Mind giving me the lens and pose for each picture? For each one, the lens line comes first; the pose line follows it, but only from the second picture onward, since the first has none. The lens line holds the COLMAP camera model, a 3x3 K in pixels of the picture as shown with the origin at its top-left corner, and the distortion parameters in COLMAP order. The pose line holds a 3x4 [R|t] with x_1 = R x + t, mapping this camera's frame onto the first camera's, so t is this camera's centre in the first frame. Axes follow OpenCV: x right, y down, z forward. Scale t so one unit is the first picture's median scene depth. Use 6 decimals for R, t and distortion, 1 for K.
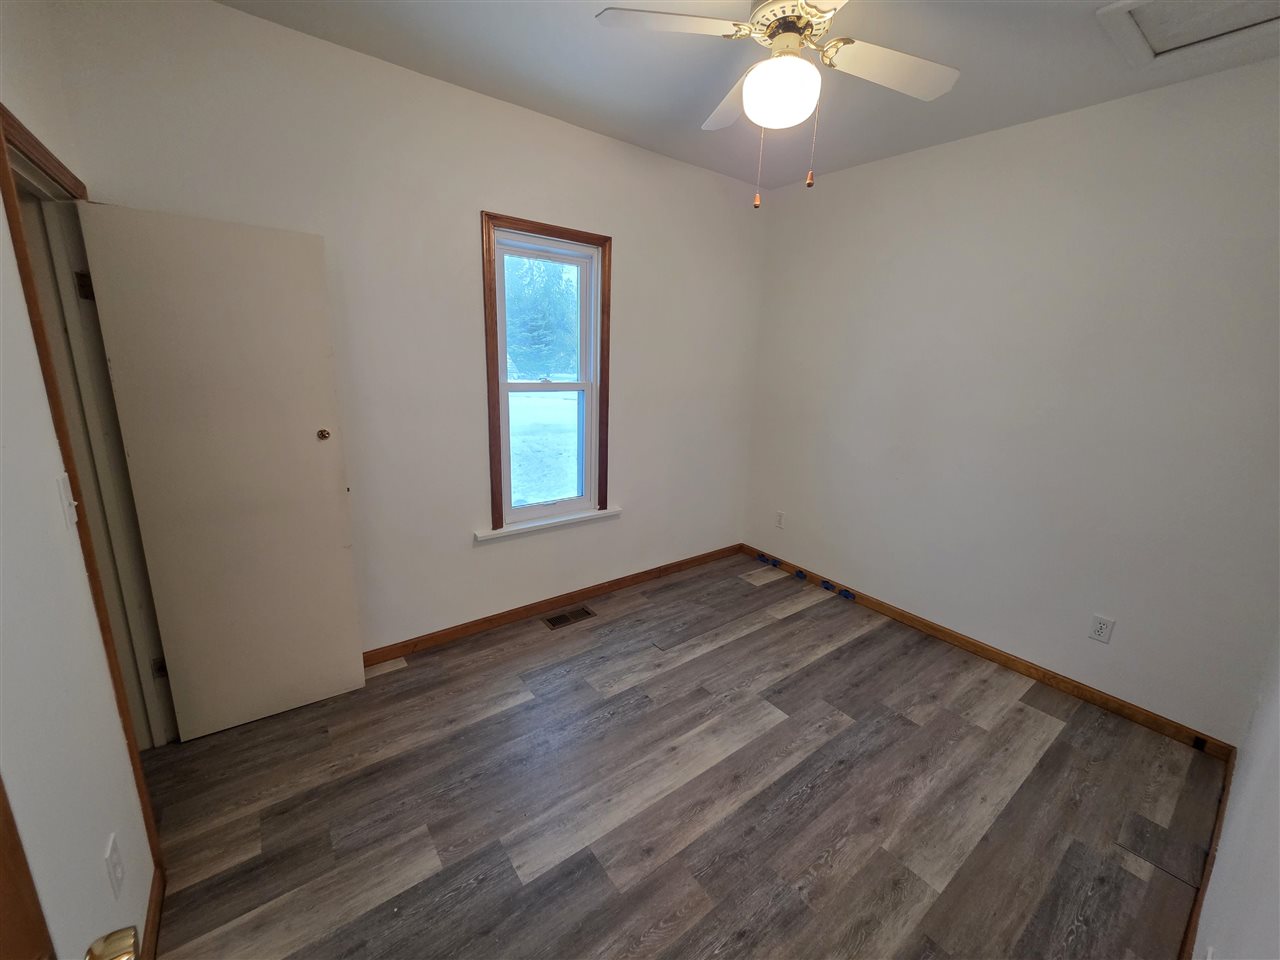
lens RADIAL K [[512.4, 0, 641.9], [0, 512.4, 477.8], [0, 0, 1]] dist [0.000396, -0.000016]
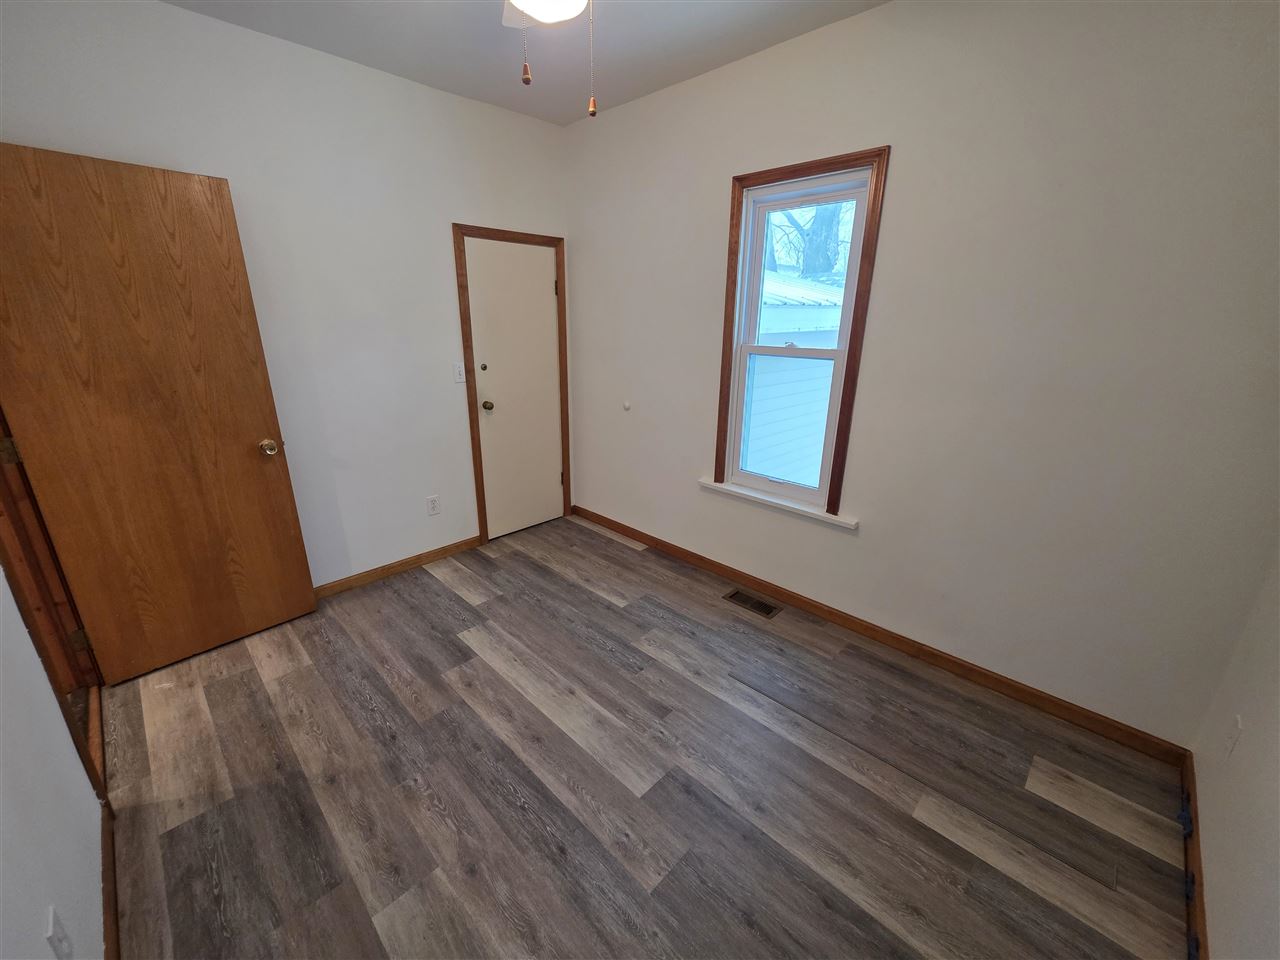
lens RADIAL K [[512.4, 0, 638.5], [0, 512.4, 480.5], [0, 0, 1]] dist [0.000396, -0.000016]
pose [[0.137517, 0.273191, -0.952080, 0.843920], [-0.239661, 0.941828, 0.235633, -0.138067], [0.961068, 0.195773, 0.194990, 0.742804]]
